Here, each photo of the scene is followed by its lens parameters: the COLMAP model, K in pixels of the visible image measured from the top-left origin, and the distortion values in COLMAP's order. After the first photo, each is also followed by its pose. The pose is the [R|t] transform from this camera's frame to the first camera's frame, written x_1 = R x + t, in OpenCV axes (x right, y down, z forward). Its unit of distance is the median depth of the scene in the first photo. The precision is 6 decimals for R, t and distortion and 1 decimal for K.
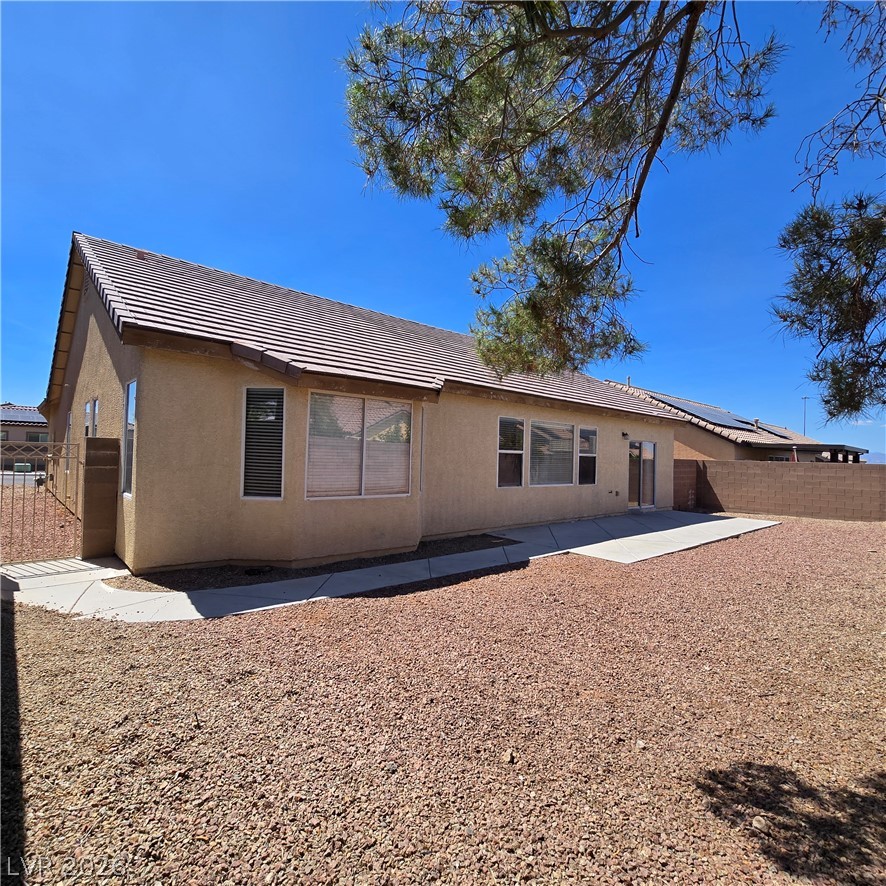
lens RADIAL K [[482.7, 0, 442.3], [0, 482.7, 444.1], [0, 0, 1]] dist [-0.003154, -0.000231]
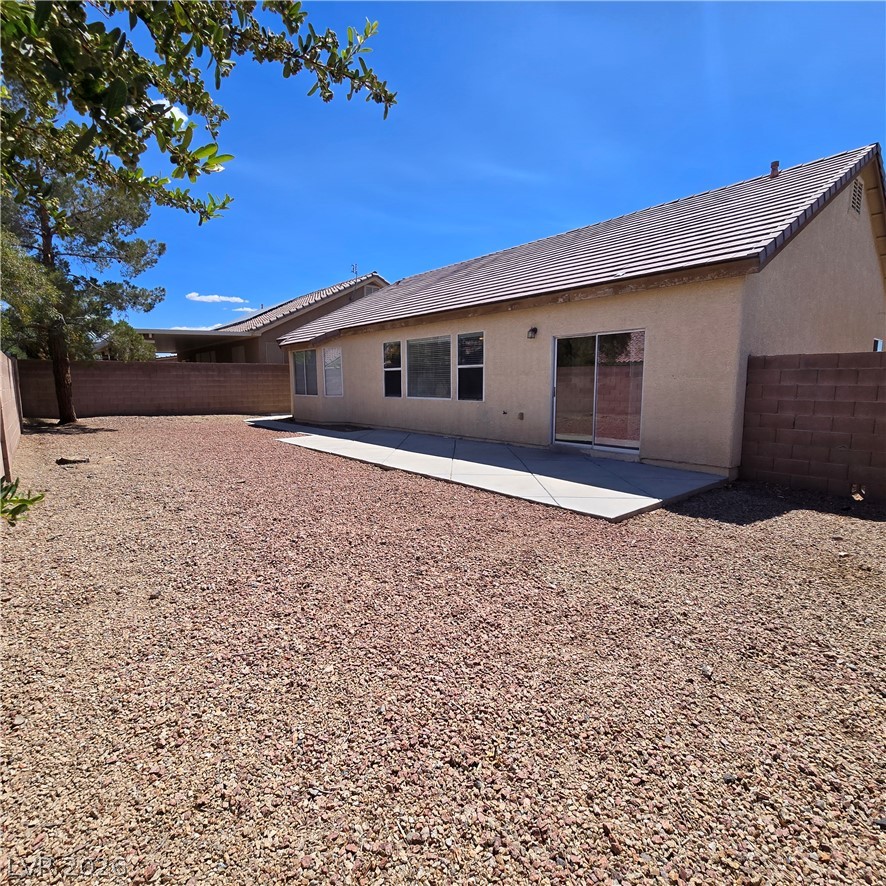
lens RADIAL K [[482.7, 0, 440.0], [0, 482.7, 445.8], [0, 0, 1]] dist [-0.003154, -0.000231]
pose [[-0.053296, 0.104999, -0.993043, 1.334183], [0.030091, 0.994174, 0.103504, 0.083122], [0.998125, -0.024365, -0.056145, 1.126922]]
